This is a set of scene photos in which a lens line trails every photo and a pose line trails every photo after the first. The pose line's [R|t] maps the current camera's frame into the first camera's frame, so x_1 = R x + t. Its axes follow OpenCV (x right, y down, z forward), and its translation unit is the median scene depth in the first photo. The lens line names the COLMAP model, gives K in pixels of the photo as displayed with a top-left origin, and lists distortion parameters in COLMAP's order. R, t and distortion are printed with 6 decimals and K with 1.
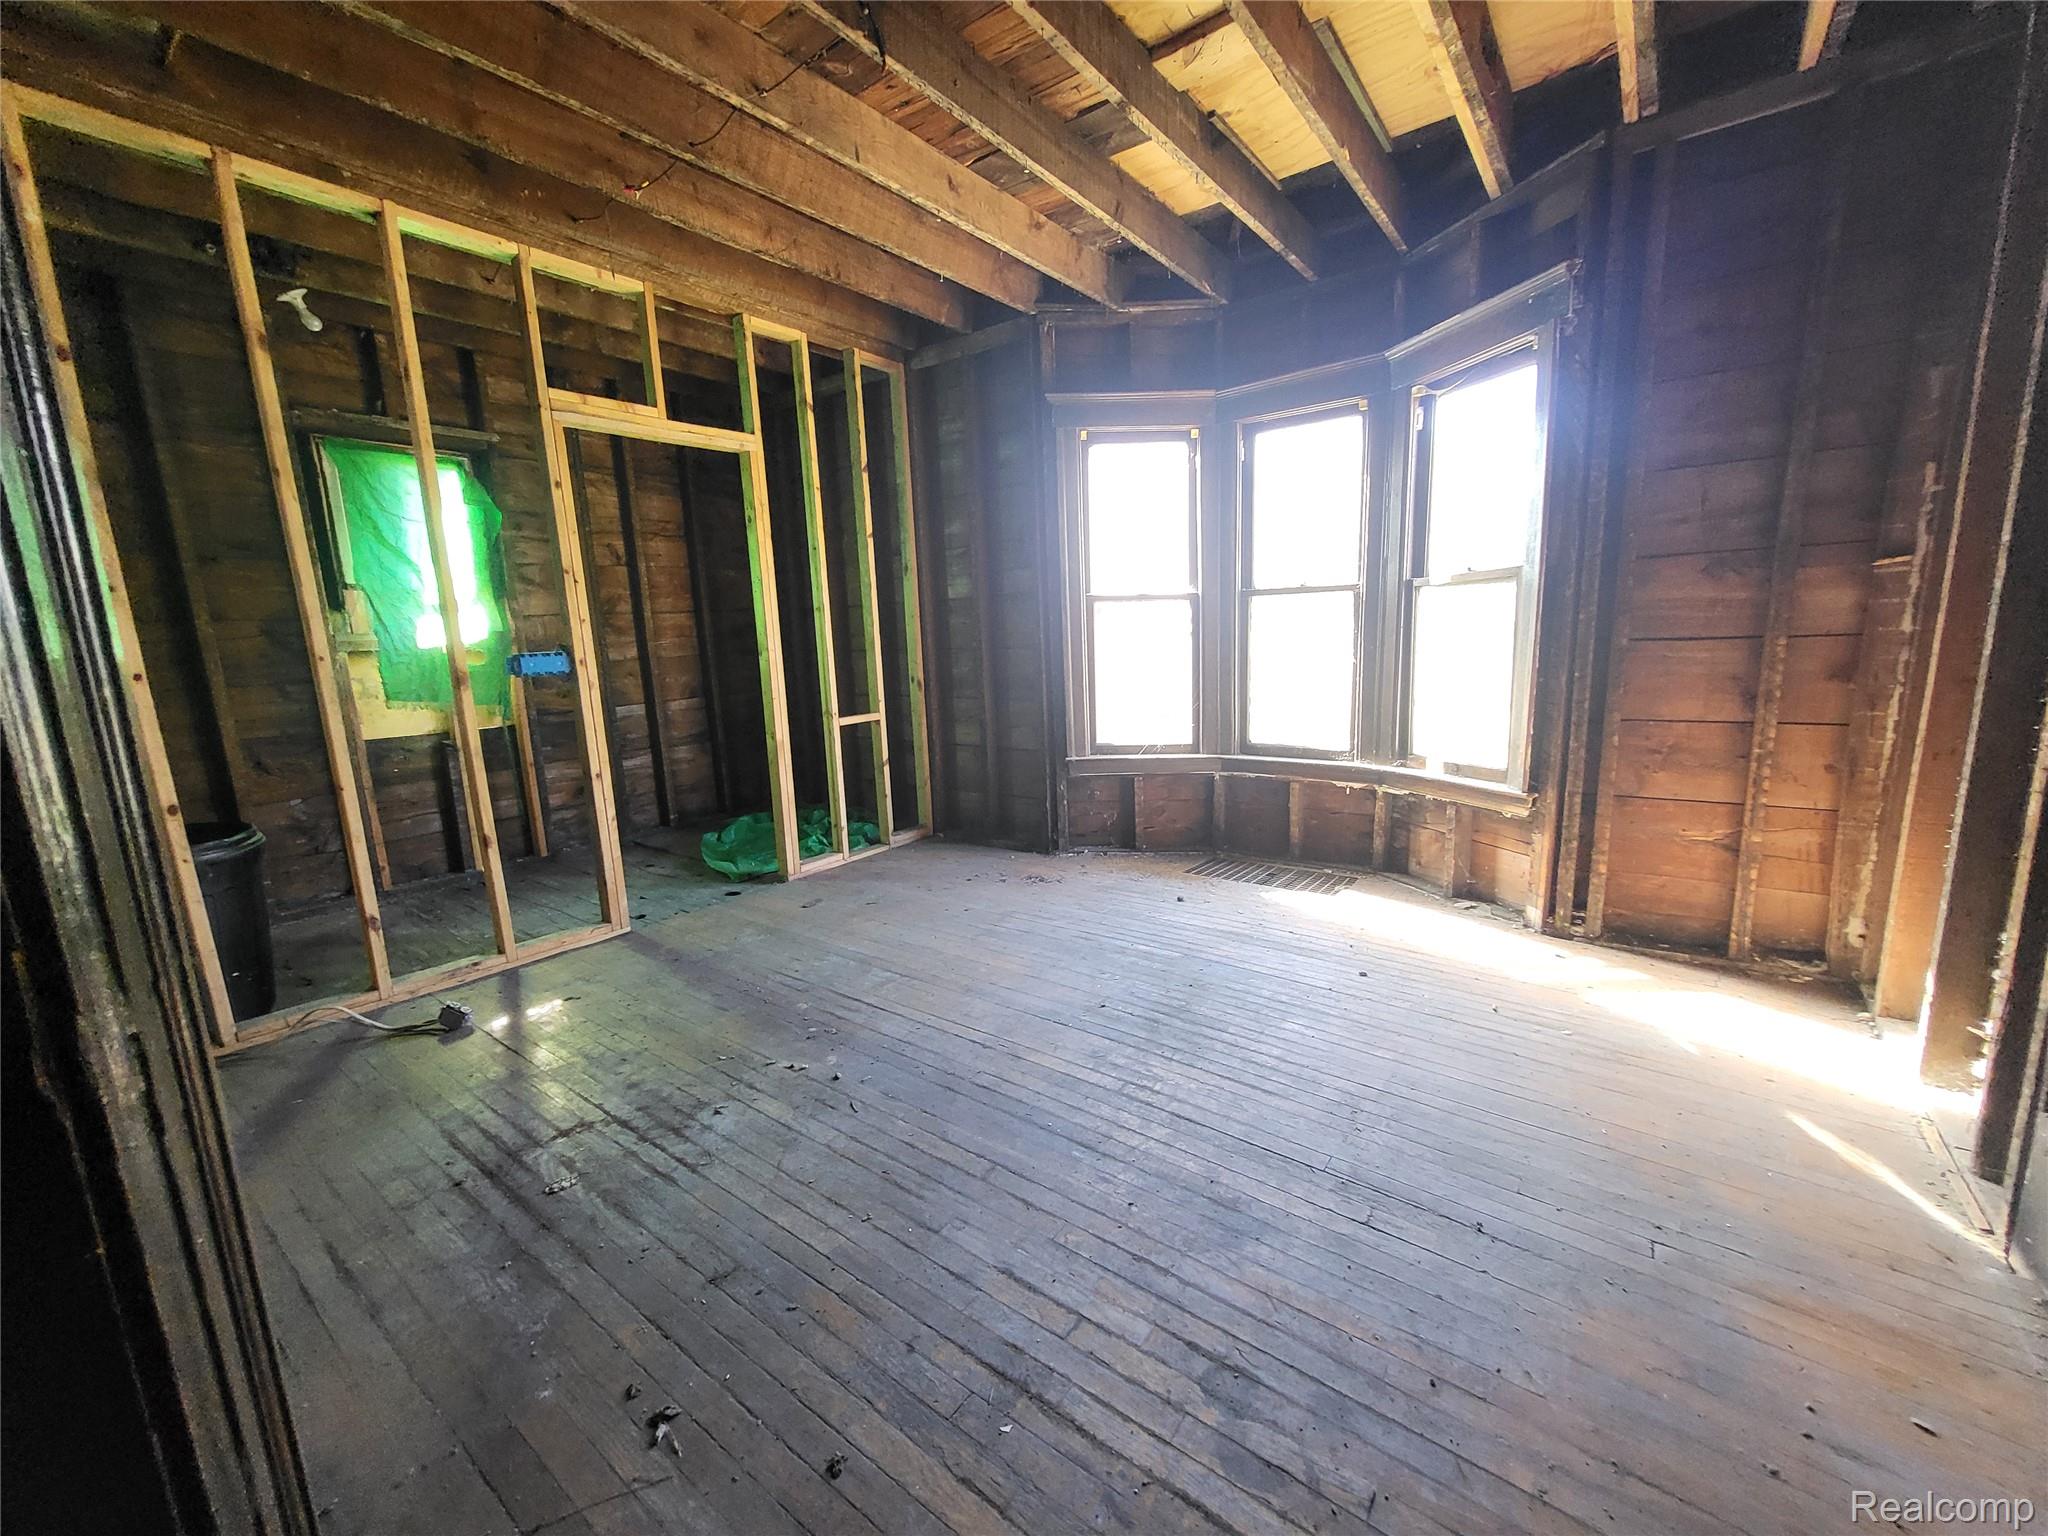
lens RADIAL K [[803.8, 0, 1028.3], [0, 803.8, 781.6], [0, 0, 1]] dist [-0.015093, -0.005490]
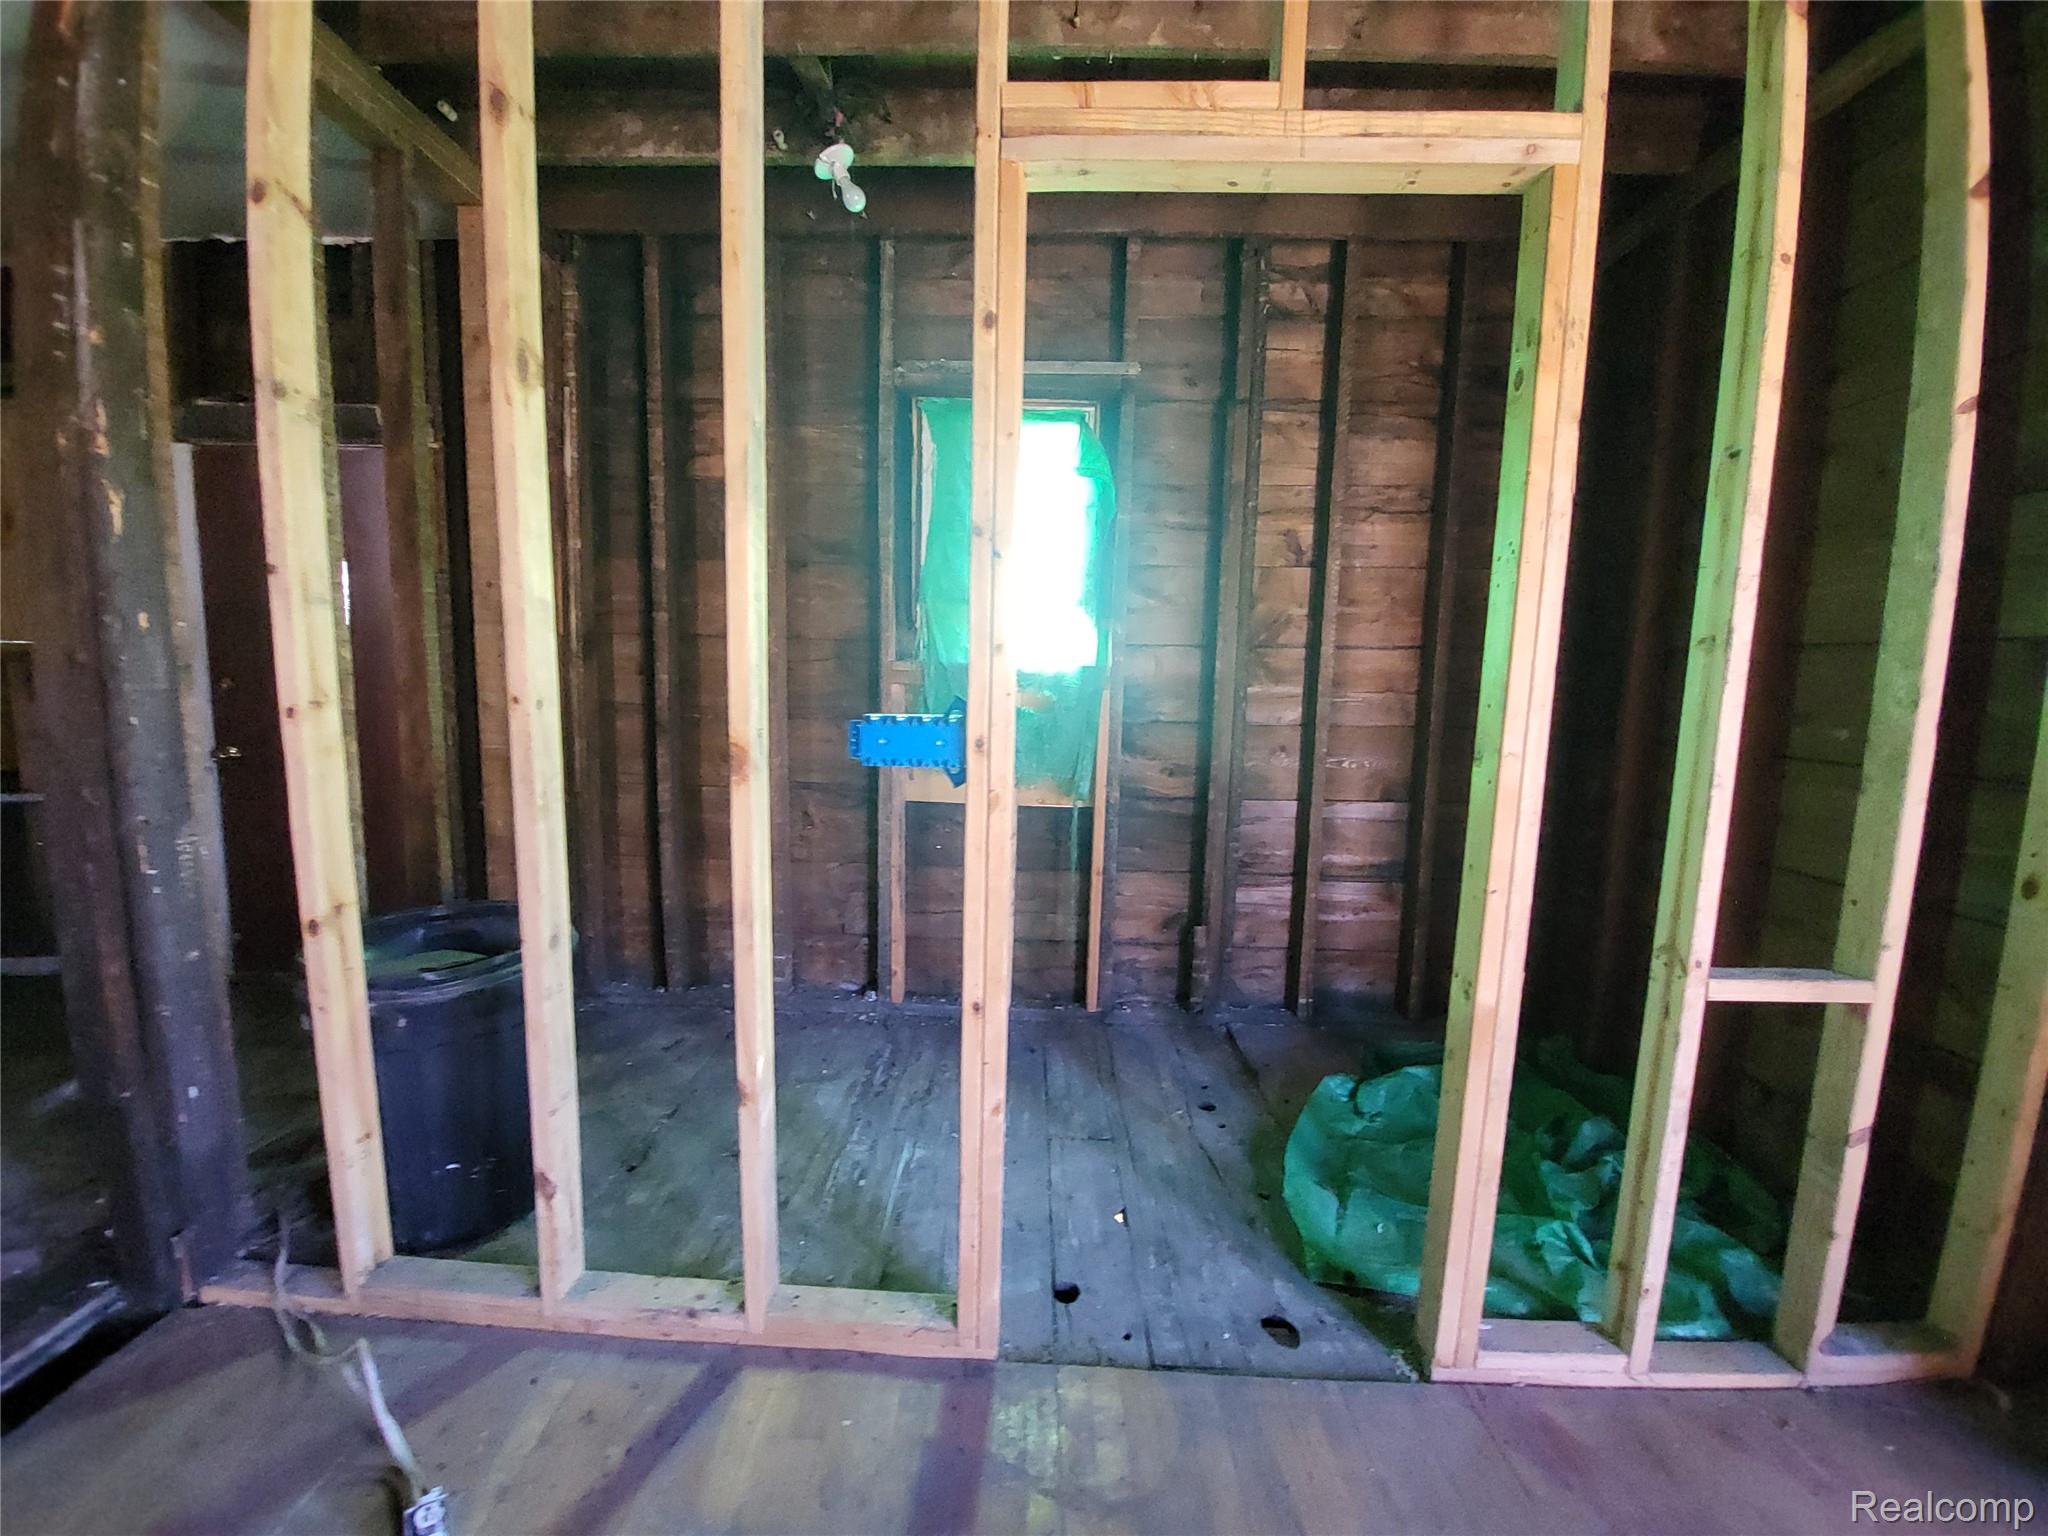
lens RADIAL K [[803.8, 0, 1025.7], [0, 803.8, 783.6], [0, 0, 1]] dist [-0.015093, -0.005490]
pose [[0.583983, 0.152993, -0.797219, -0.148406], [-0.194307, 0.979875, 0.045712, -0.111443], [0.788168, 0.128210, 0.601958, 0.556630]]
